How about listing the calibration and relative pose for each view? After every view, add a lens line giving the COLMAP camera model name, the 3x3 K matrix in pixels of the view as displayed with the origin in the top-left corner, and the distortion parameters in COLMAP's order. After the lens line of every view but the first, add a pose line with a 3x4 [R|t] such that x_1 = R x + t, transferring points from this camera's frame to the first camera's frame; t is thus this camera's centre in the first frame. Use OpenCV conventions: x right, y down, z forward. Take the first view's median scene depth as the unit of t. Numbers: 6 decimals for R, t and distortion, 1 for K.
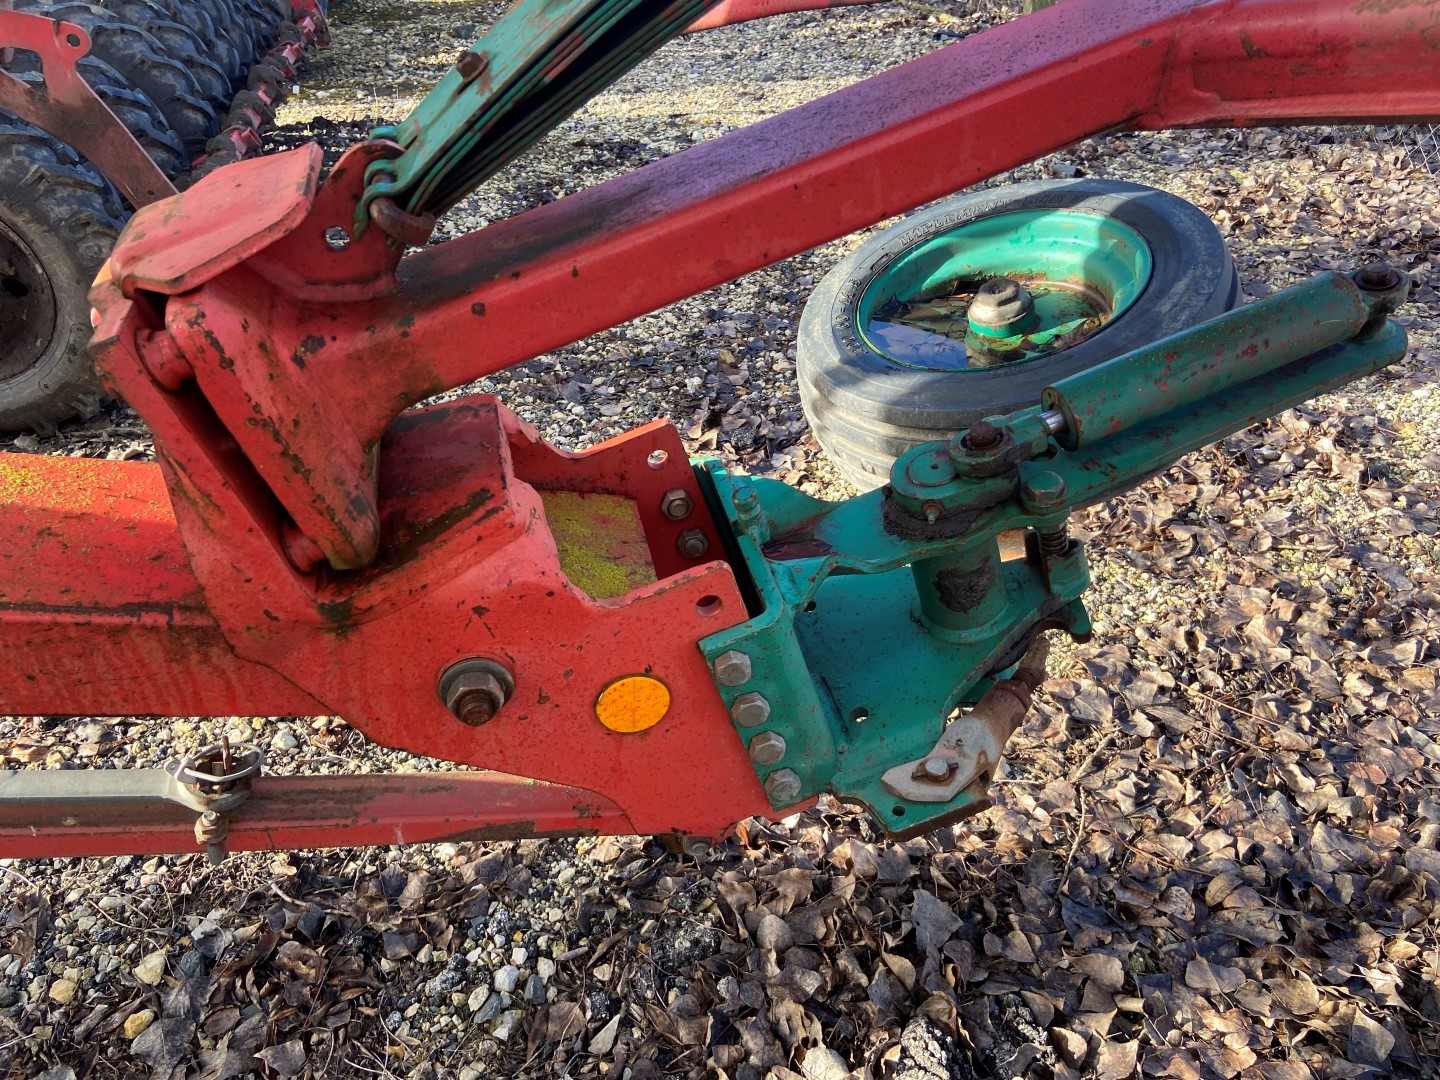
lens RADIAL K [[1087.9, 0, 713.8], [0, 1087.9, 542.3], [0, 0, 1]] dist [0.120043, -0.144877]
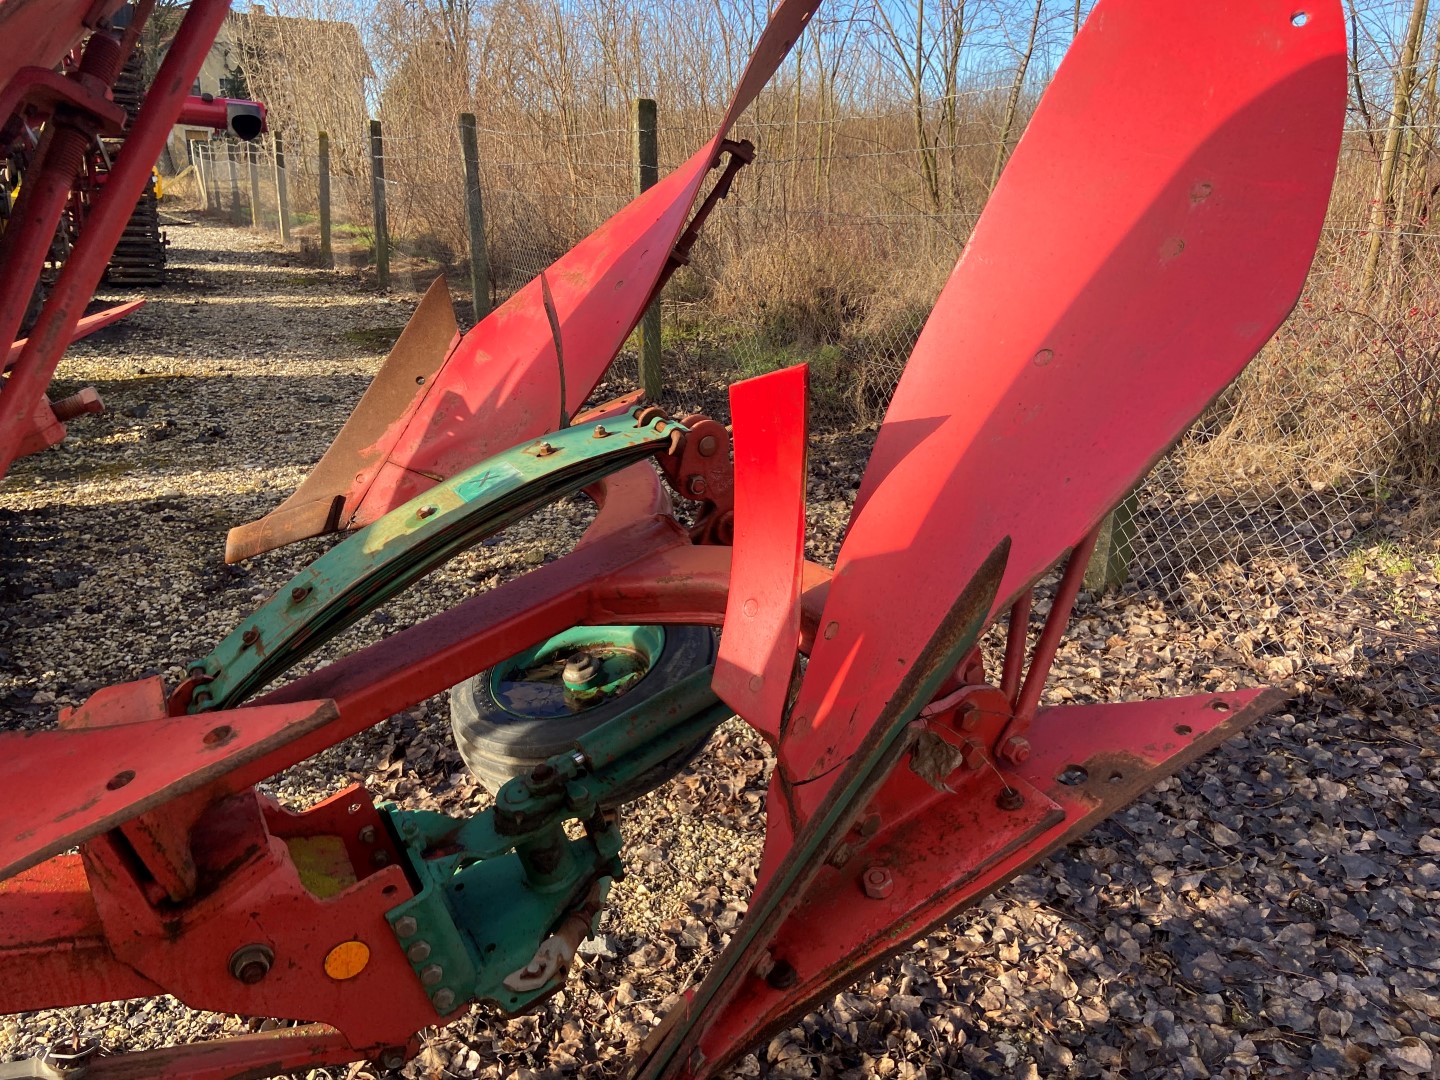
lens RADIAL K [[1087.9, 0, 717.9], [0, 1087.9, 550.8], [0, 0, 1]] dist [0.120043, -0.144877]
pose [[0.957765, -0.069714, 0.278974, 0.021932], [0.137043, 0.963564, -0.229703, 0.004903], [-0.252796, 0.258233, 0.932421, -0.486784]]
